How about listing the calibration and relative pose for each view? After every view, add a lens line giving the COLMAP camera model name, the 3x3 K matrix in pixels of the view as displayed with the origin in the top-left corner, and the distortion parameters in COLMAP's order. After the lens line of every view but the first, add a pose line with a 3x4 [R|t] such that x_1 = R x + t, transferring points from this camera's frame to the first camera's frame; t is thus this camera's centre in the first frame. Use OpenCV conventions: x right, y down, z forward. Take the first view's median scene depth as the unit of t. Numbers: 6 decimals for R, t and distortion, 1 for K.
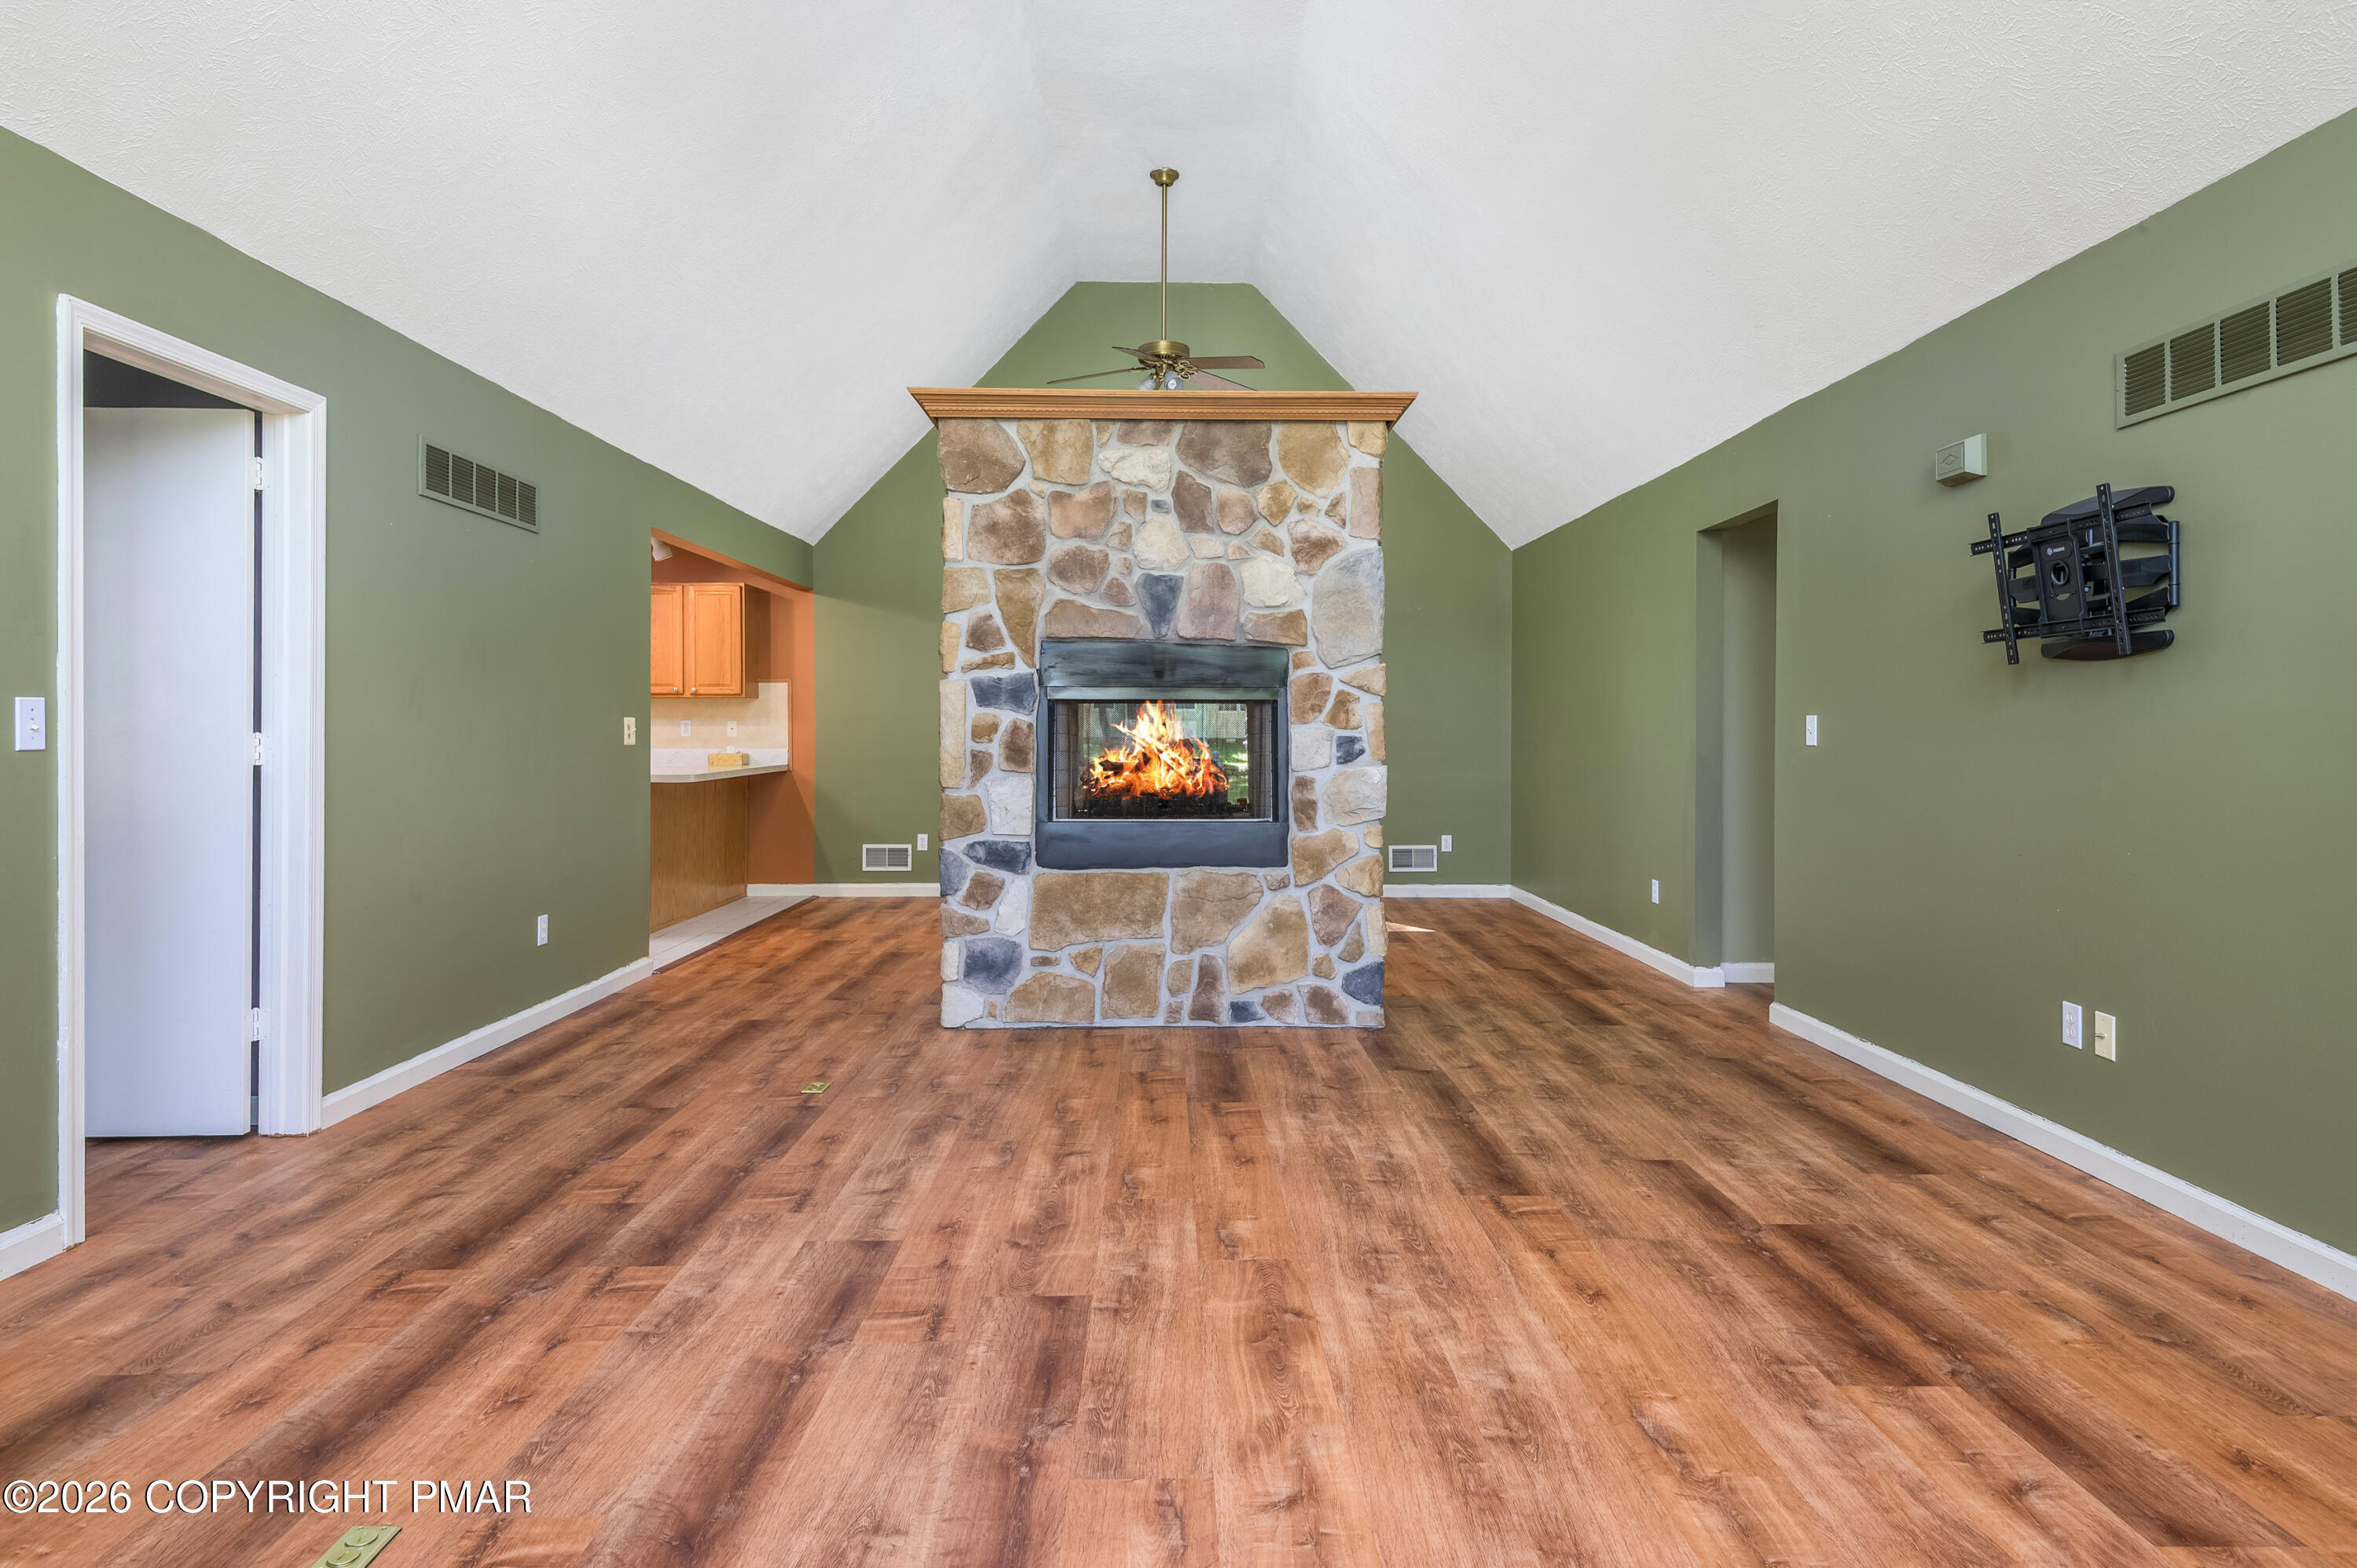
lens RADIAL K [[1302.3, 0, 1184.3], [0, 1302.3, 736.8], [0, 0, 1]] dist [0.048442, -0.032639]
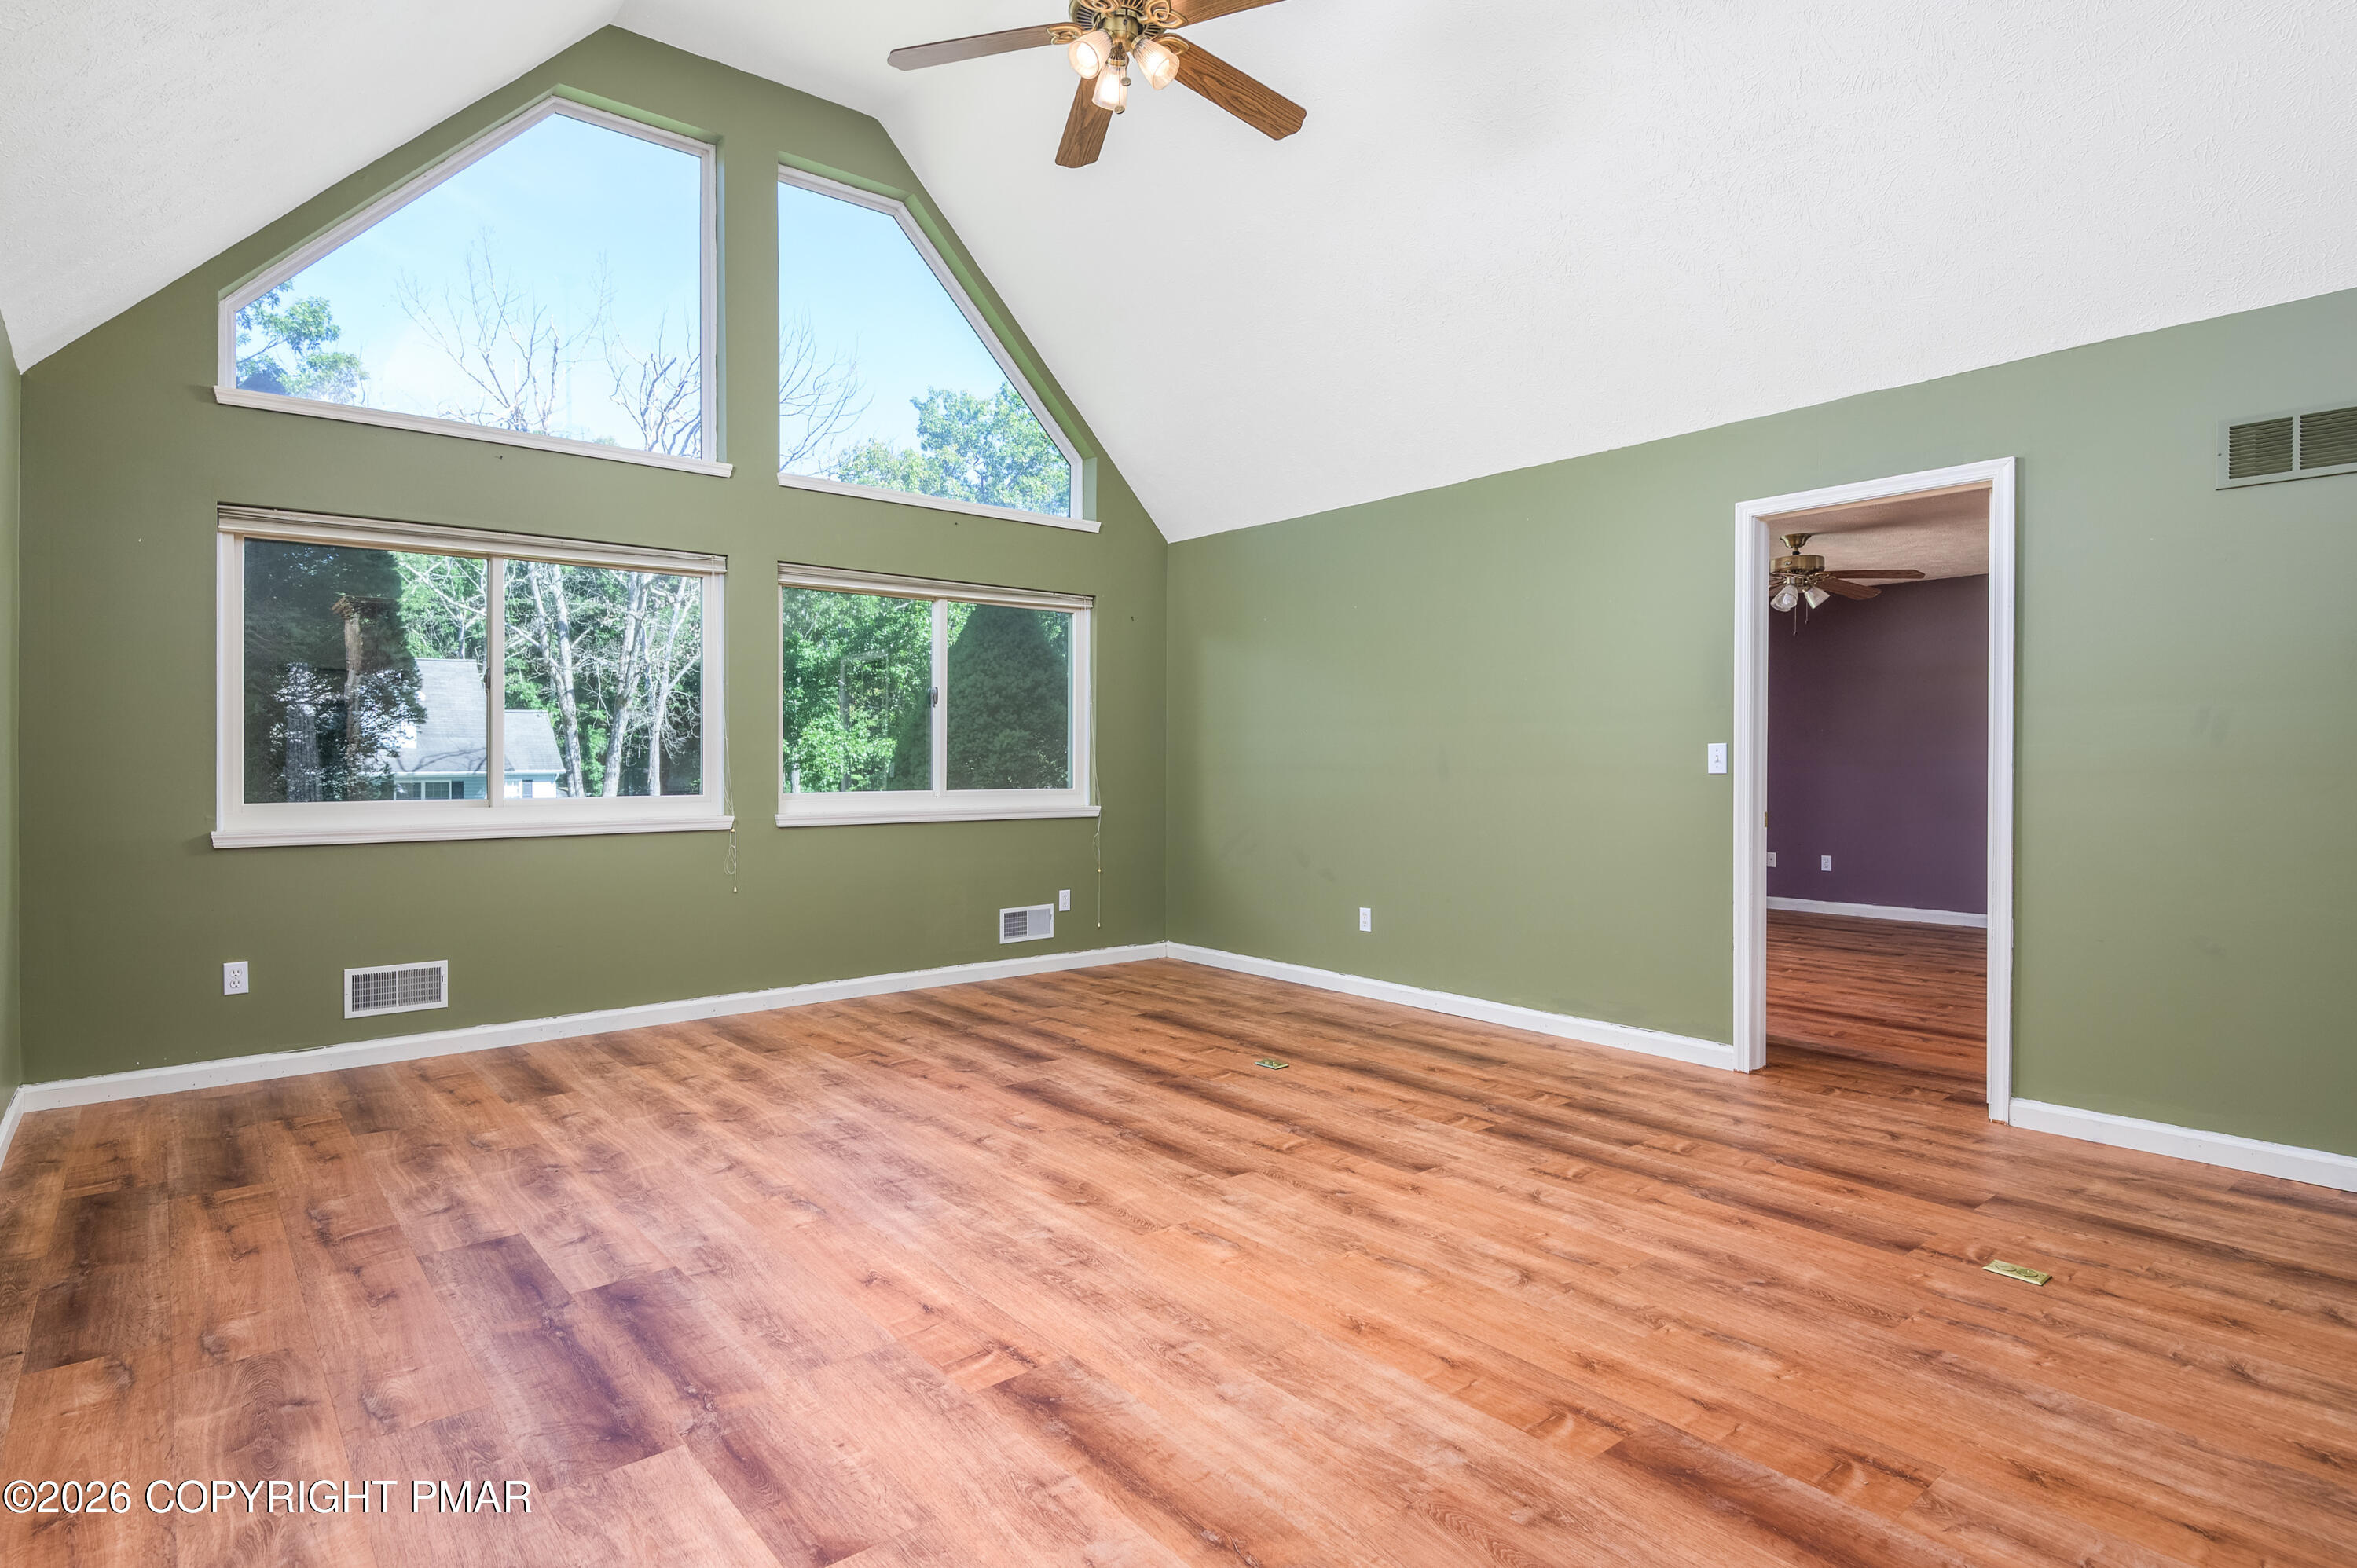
lens RADIAL K [[1202.5, 0, 1178.5], [0, 1202.5, 784.0], [0, 0, 1]] dist [0.038598, -0.030765]
pose [[-0.779968, 0.007694, -0.625772, 0.551699], [-0.001956, 0.999890, 0.014732, 0.001370], [0.625816, 0.012715, -0.779867, 1.449240]]
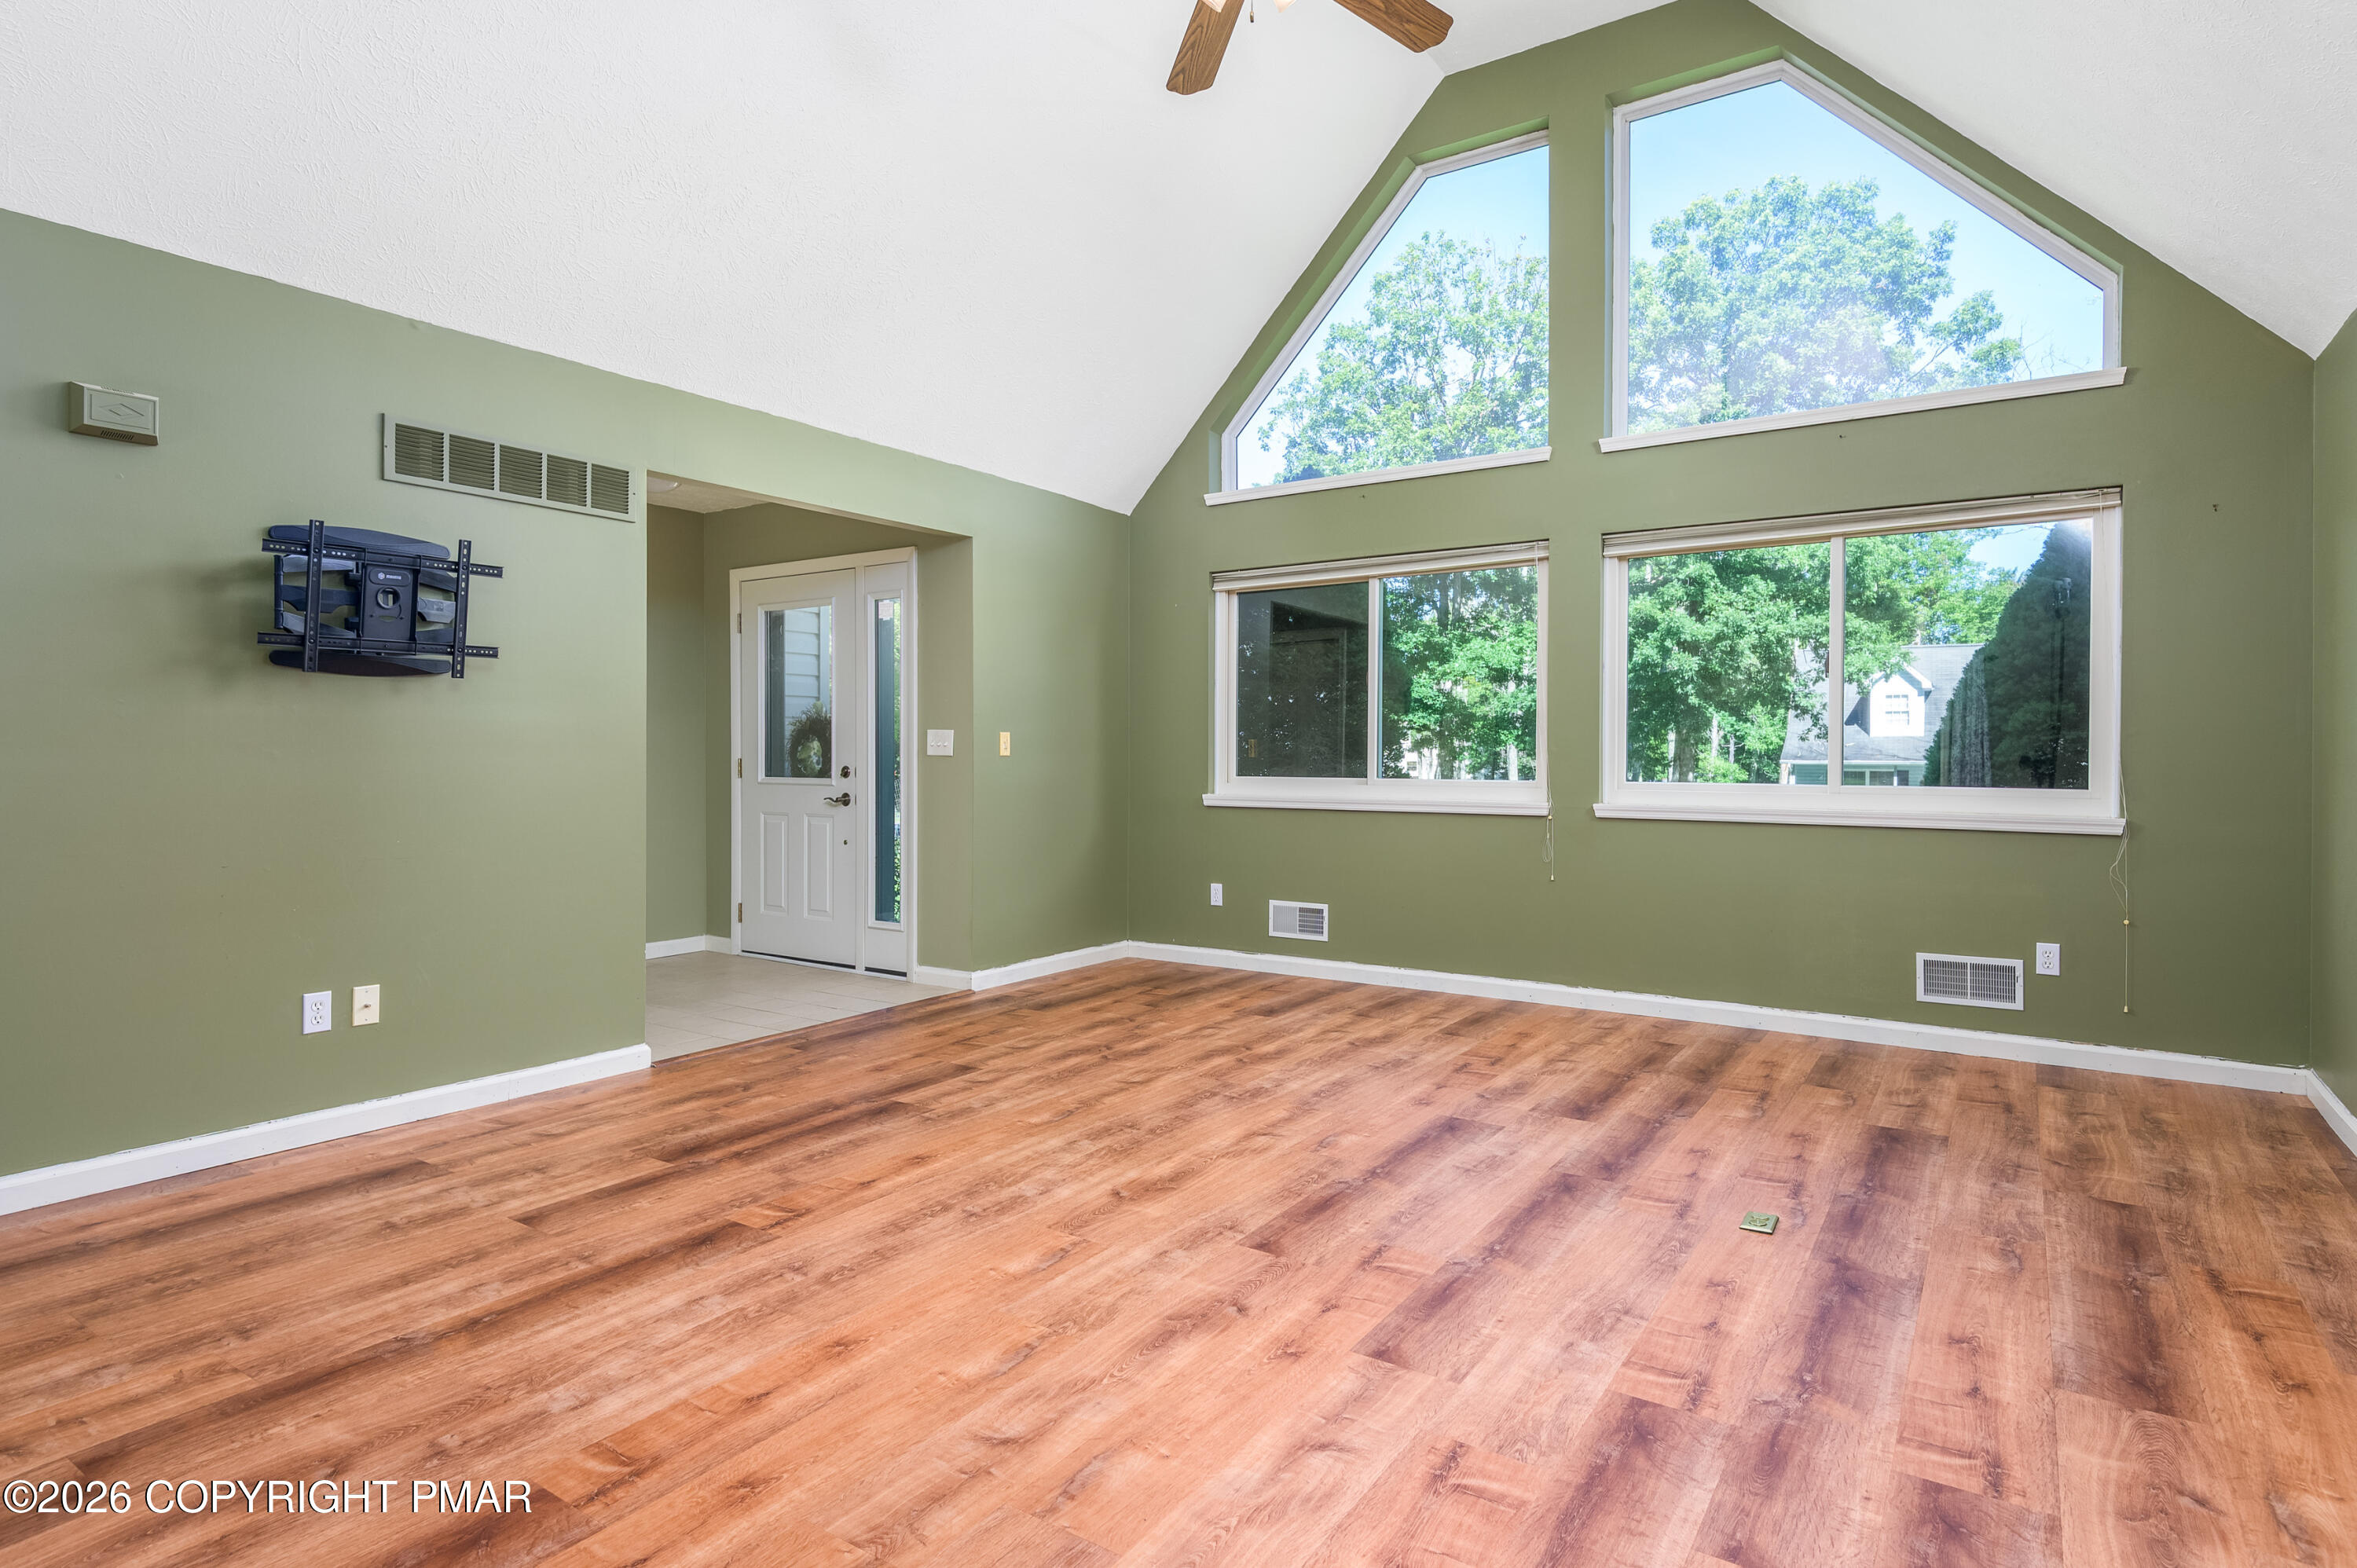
lens RADIAL K [[1227.7, 0, 1200.1], [0, 1227.7, 764.4], [0, 0, 1]] dist [0.037187, -0.027342]
pose [[-0.827637, -0.012041, 0.561134, -0.477167], [-0.005577, 0.999897, 0.013230, 0.000027], [-0.561236, 0.007820, -0.827619, 1.417948]]
